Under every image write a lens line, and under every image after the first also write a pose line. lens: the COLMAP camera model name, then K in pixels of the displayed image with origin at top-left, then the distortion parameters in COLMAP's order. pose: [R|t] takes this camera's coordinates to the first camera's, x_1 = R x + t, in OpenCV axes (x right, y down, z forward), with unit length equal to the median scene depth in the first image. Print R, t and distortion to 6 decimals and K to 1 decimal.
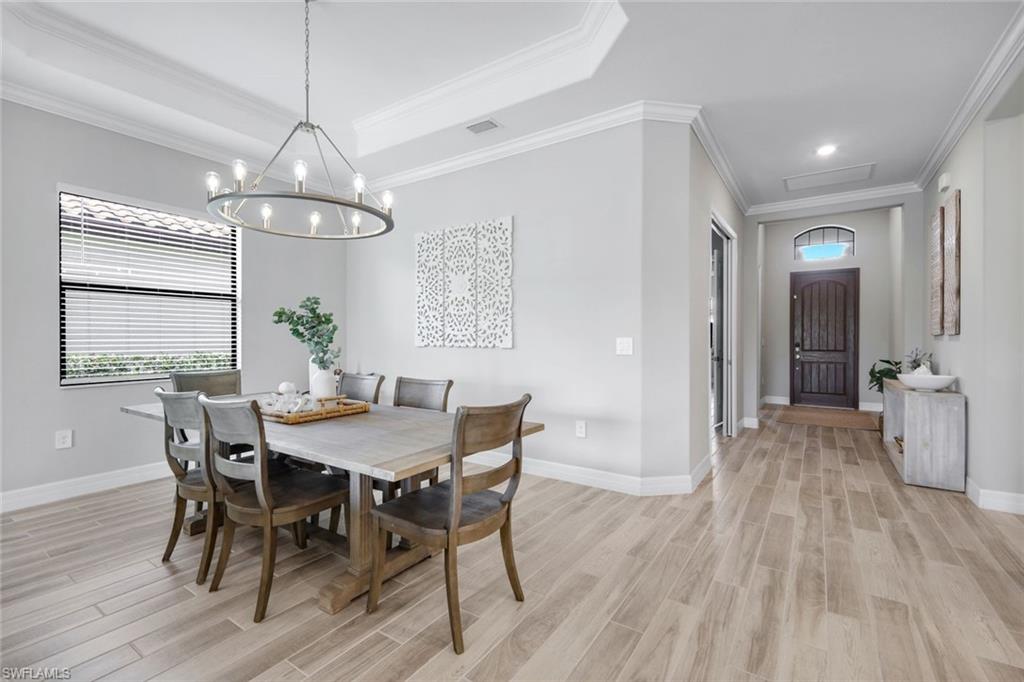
lens RADIAL K [[450.1, 0, 511.9], [0, 450.1, 338.5], [0, 0, 1]] dist [0.002200, 0.000426]
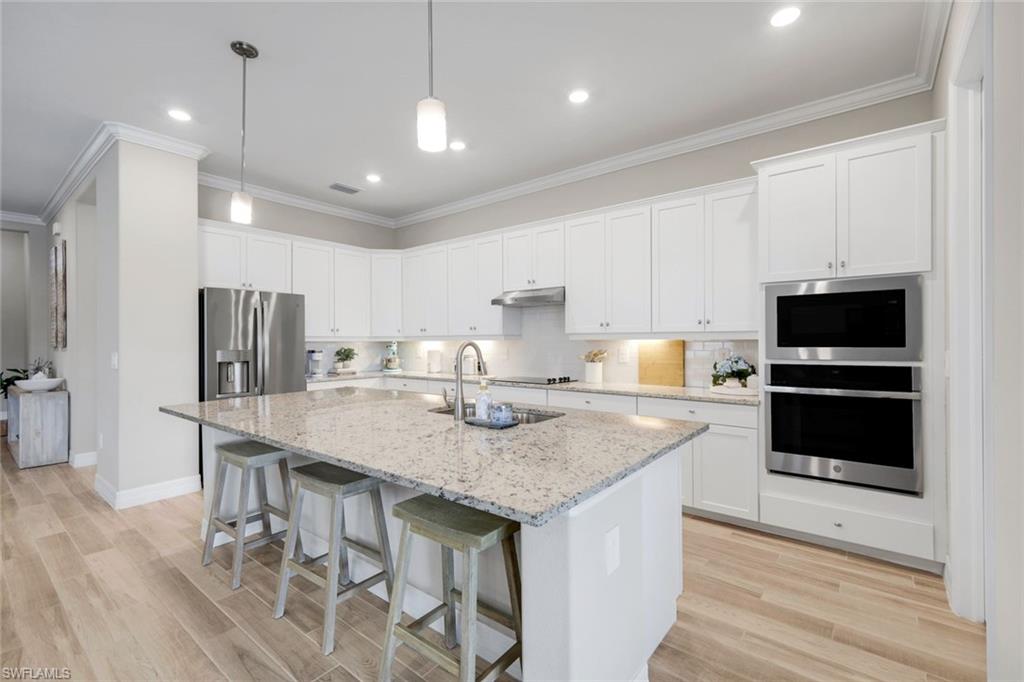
lens RADIAL K [[450.1, 0, 511.9], [0, 450.1, 338.5], [0, 0, 1]] dist [0.002200, 0.000426]
pose [[0.076017, 0.001222, 0.997106, -0.233061], [0.006971, 0.999974, -0.001757, -0.020716], [-0.997082, 0.007085, 0.076006, -0.397690]]
